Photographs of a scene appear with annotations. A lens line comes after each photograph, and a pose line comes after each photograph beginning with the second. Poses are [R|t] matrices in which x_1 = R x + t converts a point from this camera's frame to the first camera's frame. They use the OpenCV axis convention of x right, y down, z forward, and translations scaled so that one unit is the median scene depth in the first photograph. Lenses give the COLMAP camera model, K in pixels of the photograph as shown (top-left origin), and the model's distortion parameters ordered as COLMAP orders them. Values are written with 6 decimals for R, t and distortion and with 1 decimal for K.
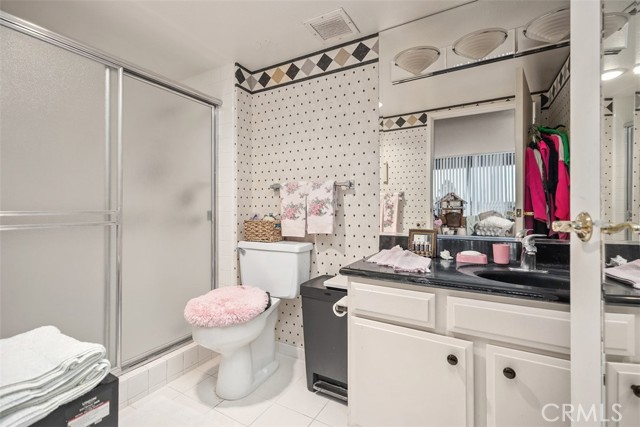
lens RADIAL K [[286.4, 0, 320.9], [0, 286.4, 217.3], [0, 0, 1]] dist [0.001781, 0.001461]
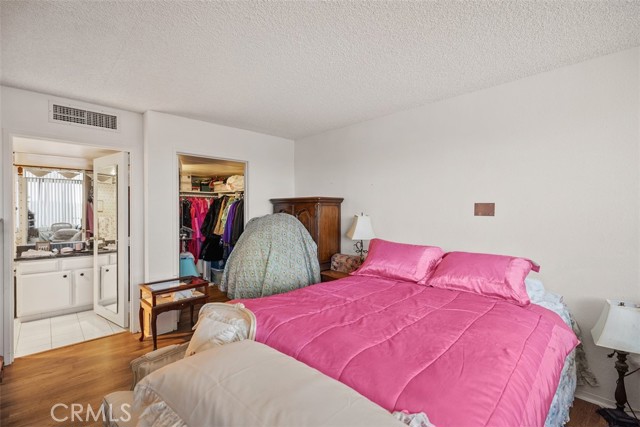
lens RADIAL K [[286.4, 0, 320.8], [0, 286.4, 216.5], [0, 0, 1]] dist [0.001781, 0.001461]
pose [[0.278012, -0.028391, 0.960158, -2.225374], [0.000799, 0.999570, 0.029325, -0.403656], [-0.960577, -0.007385, 0.277915, -3.297252]]
